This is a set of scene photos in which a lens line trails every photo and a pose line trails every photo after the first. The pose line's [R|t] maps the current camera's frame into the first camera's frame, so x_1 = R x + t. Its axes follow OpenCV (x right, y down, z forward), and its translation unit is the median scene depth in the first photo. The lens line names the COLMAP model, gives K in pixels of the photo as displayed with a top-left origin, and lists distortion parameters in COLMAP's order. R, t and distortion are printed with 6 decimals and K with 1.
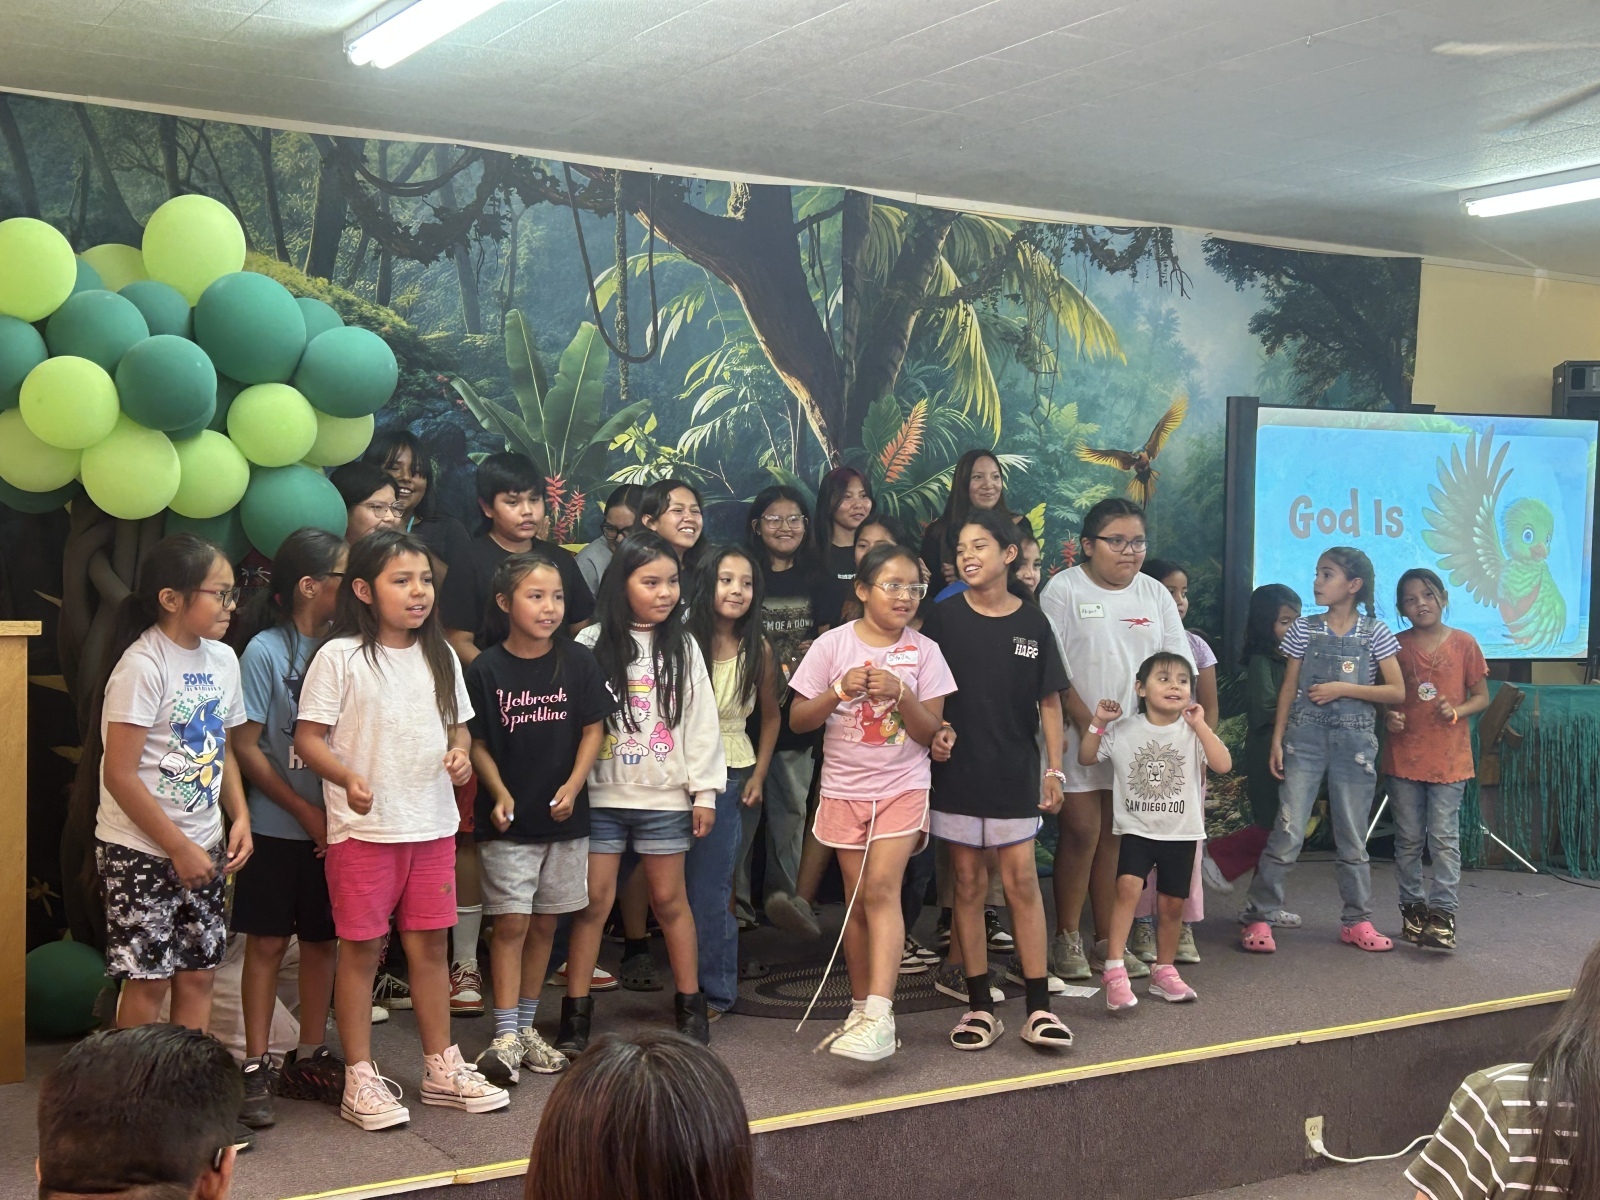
lens RADIAL K [[2033.5, 0, 791.6], [0, 2033.5, 621.6], [0, 0, 1]] dist [0.091619, 0.000000]
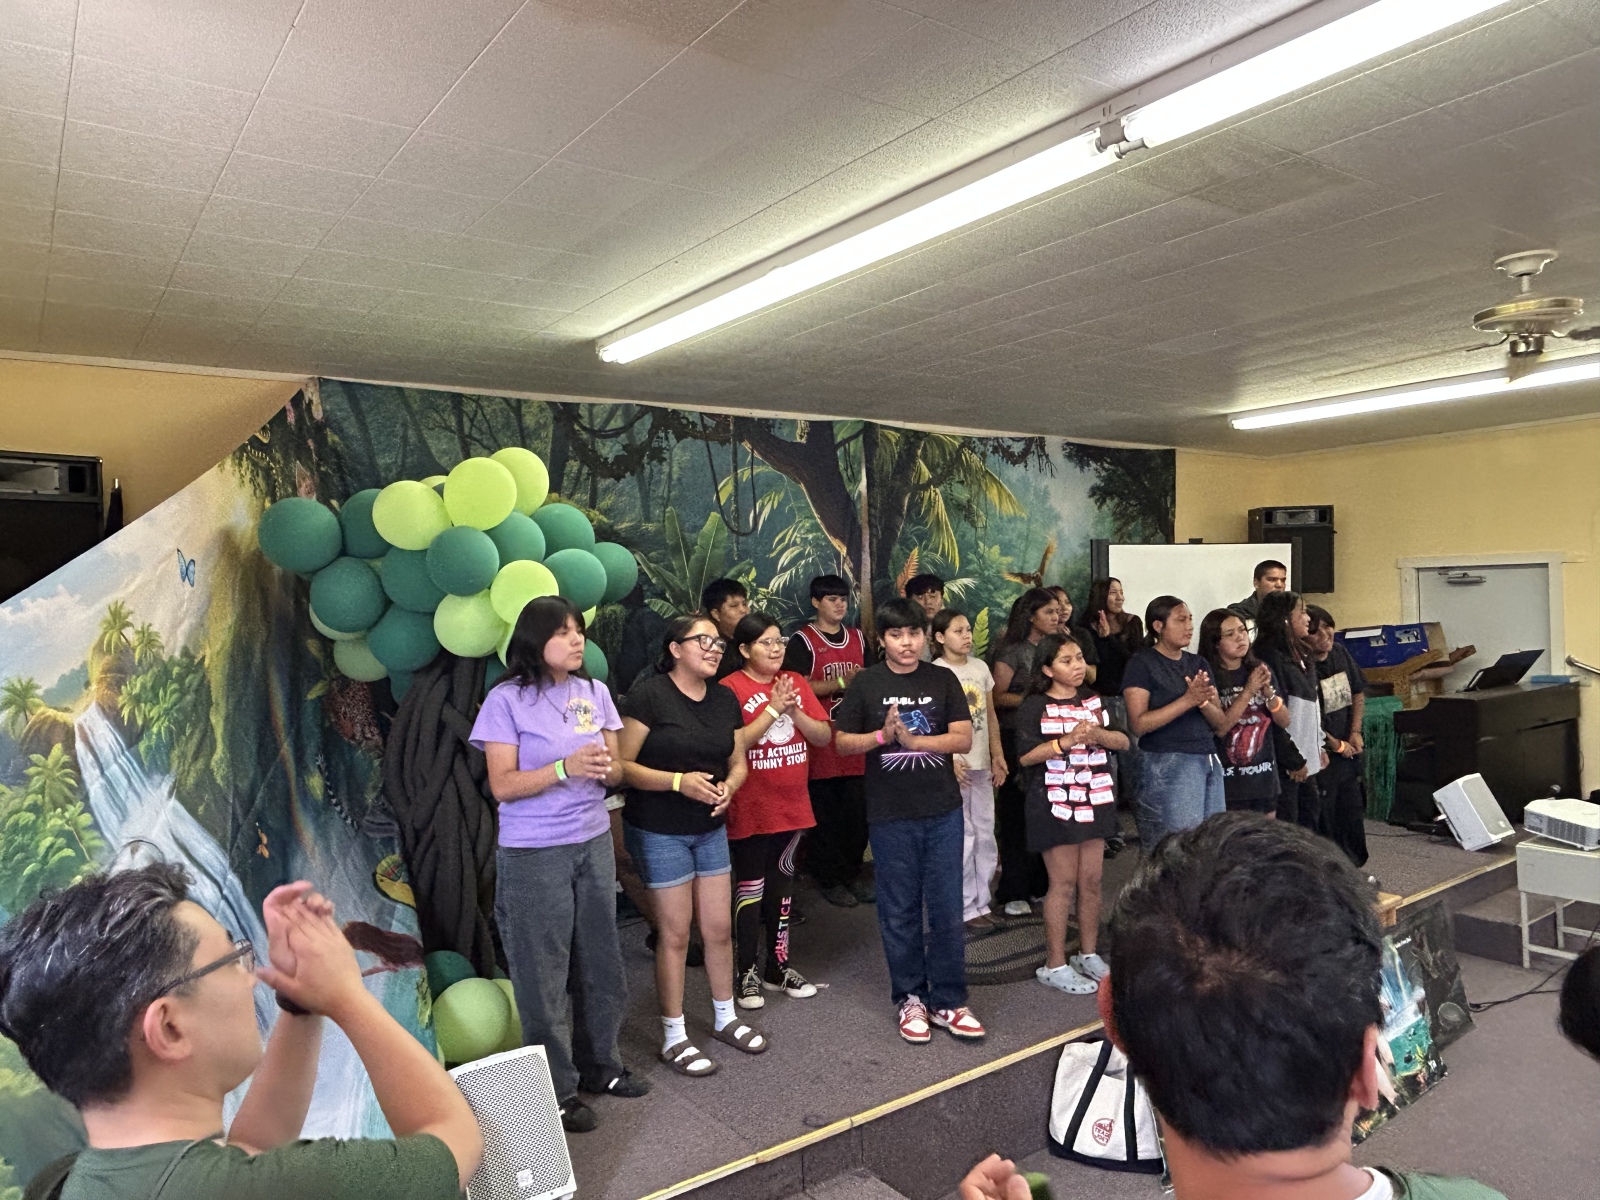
lens RADIAL K [[1115.7, 0, 792.4], [0, 1115.7, 601.4], [0, 0, 1]] dist [-0.012819, -0.001911]
pose [[0.995832, -0.039371, 0.082275, -0.112456], [0.041331, 0.998898, -0.022257, -0.055036], [-0.081308, 0.025565, 0.996361, 0.139437]]
